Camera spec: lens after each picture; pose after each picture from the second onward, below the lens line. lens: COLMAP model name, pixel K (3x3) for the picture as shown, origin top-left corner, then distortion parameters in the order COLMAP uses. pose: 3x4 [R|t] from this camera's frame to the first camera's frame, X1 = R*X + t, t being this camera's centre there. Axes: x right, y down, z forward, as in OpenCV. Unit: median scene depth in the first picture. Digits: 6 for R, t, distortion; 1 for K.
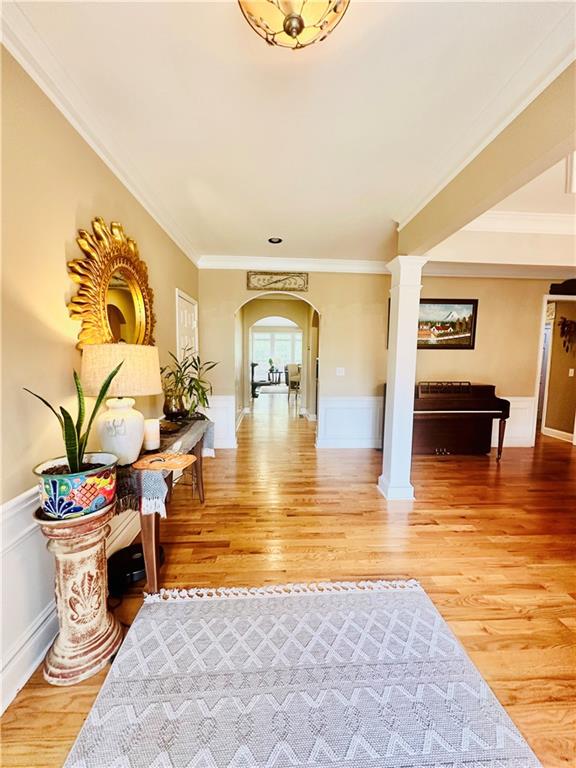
lens RADIAL K [[309.1, 0, 286.8], [0, 309.1, 380.9], [0, 0, 1]] dist [-0.001340, 0.000090]
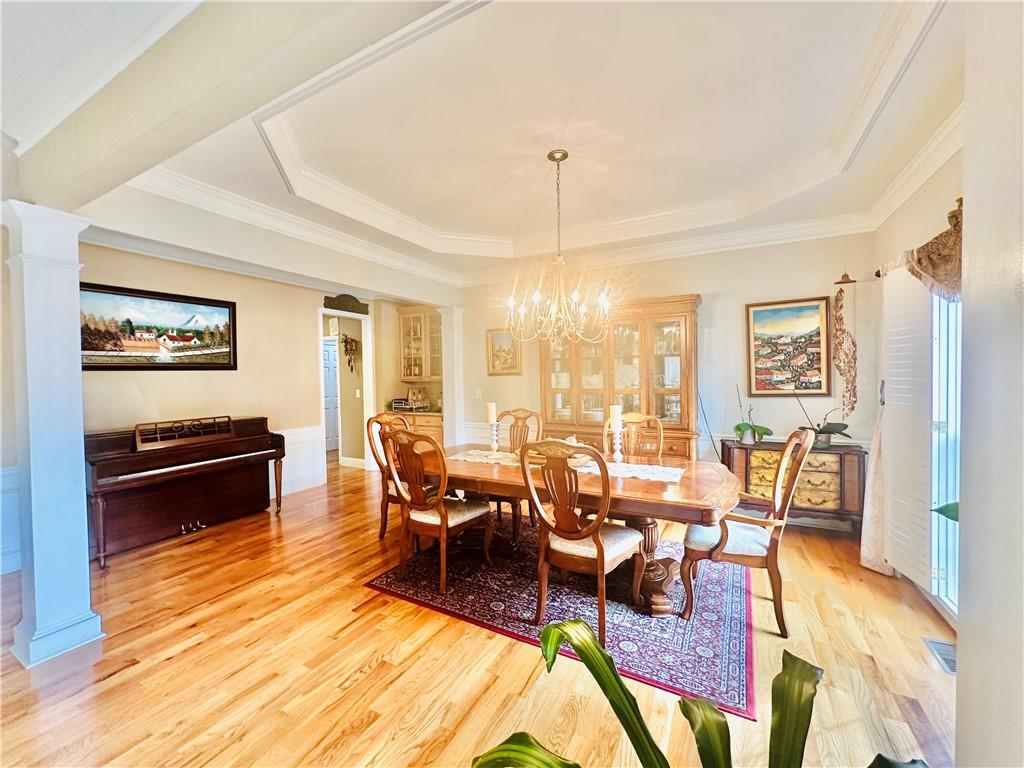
lens RADIAL K [[412.2, 0, 512.8], [0, 412.2, 382.9], [0, 0, 1]] dist [-0.001340, 0.000090]
pose [[0.500820, -0.035302, 0.864831, 0.100444], [0.092939, 0.995585, -0.013181, 0.000267], [-0.860547, 0.086978, 0.501890, -0.042280]]
